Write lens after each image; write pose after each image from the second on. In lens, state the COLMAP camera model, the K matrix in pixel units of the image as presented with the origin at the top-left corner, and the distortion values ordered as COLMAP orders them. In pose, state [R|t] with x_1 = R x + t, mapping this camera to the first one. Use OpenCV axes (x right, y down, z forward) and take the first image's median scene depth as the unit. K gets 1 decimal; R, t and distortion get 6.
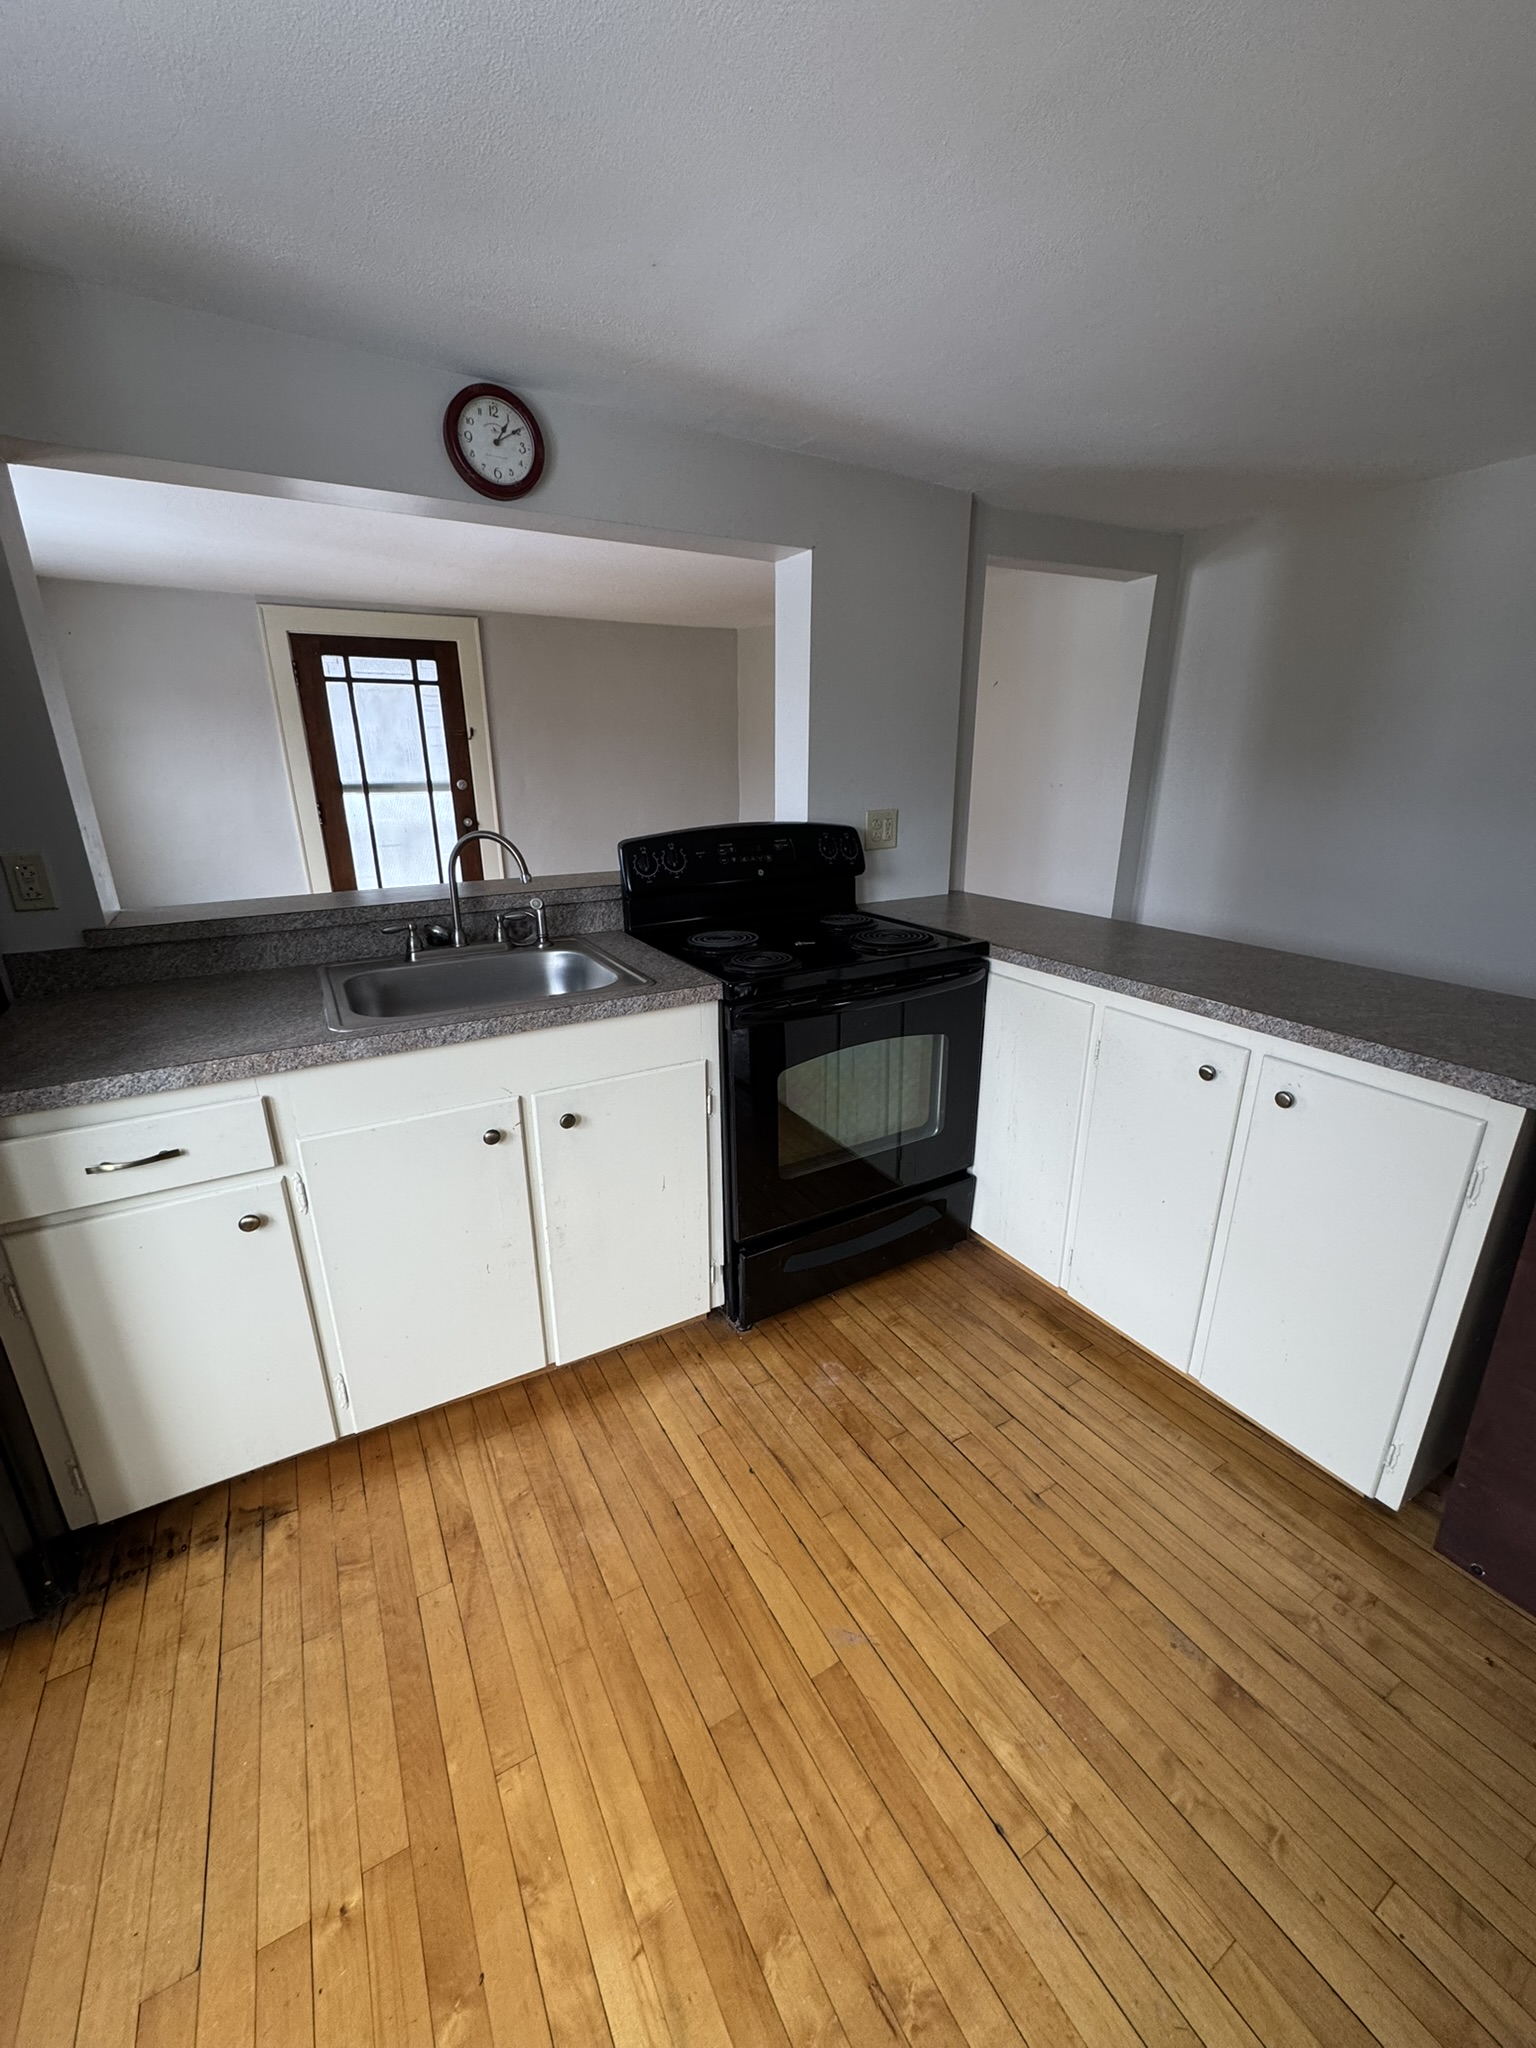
lens RADIAL K [[815.5, 0, 772.5], [0, 815.5, 1020.7], [0, 0, 1]] dist [-0.003009, 0.000453]
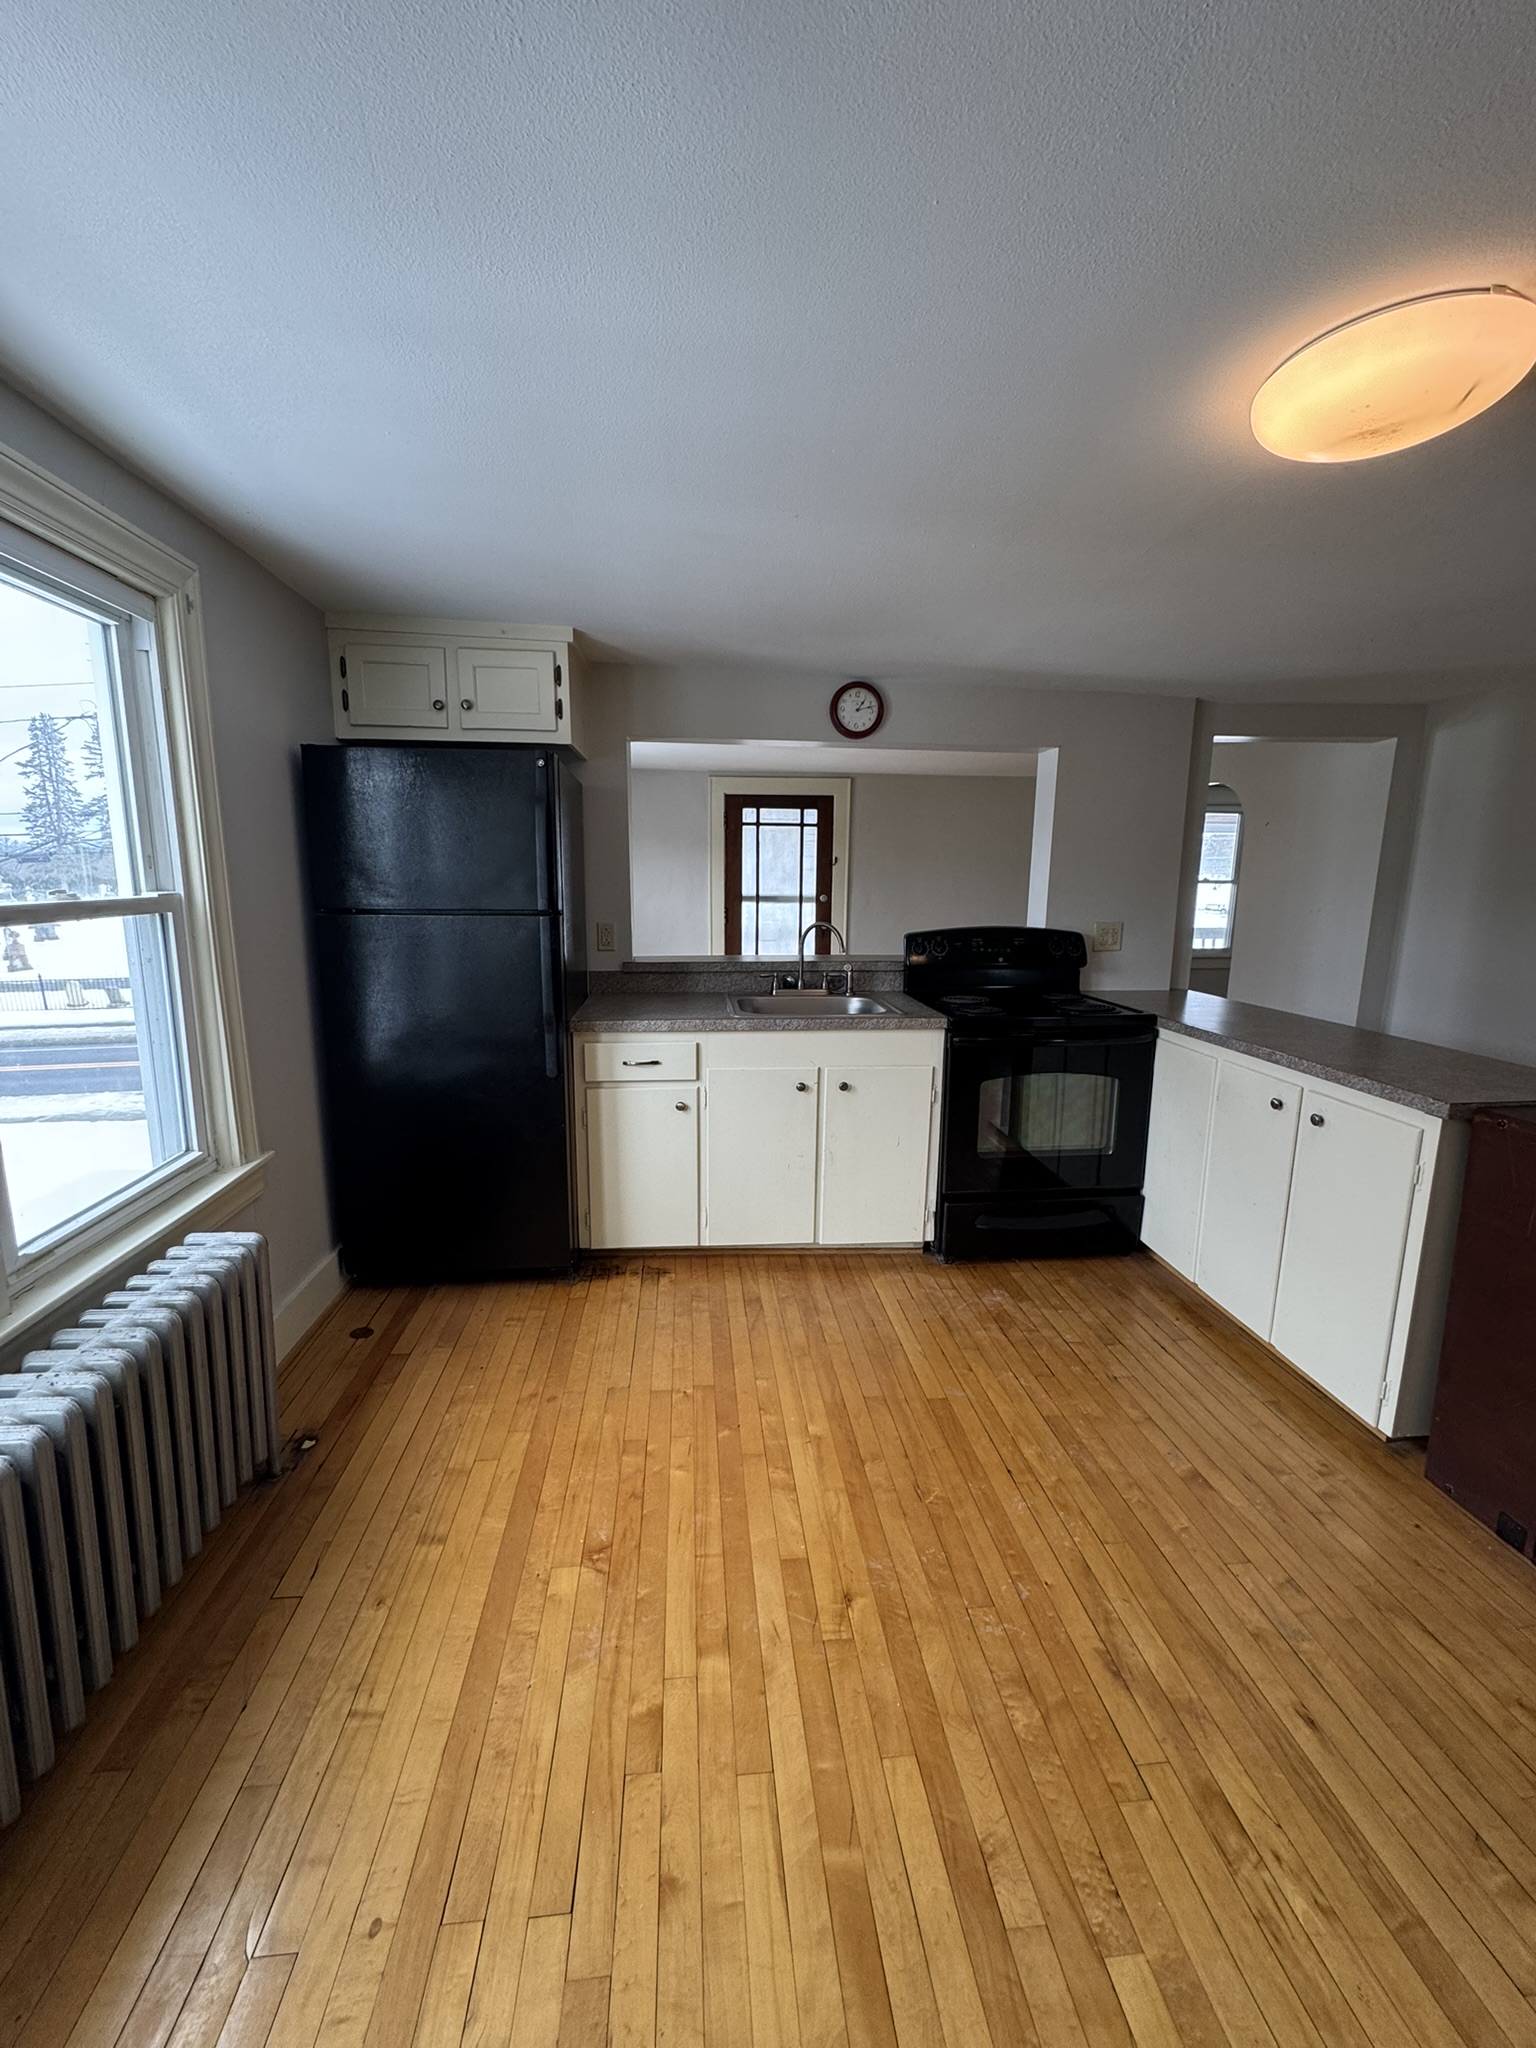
lens RADIAL K [[815.5, 0, 764.1], [0, 815.5, 1013.1], [0, 0, 1]] dist [-0.003009, 0.000453]
pose [[0.907243, 0.081790, -0.412578, 0.262432], [-0.141884, 0.982928, -0.117140, 0.176740], [0.395954, 0.164813, 0.903359, -0.575252]]
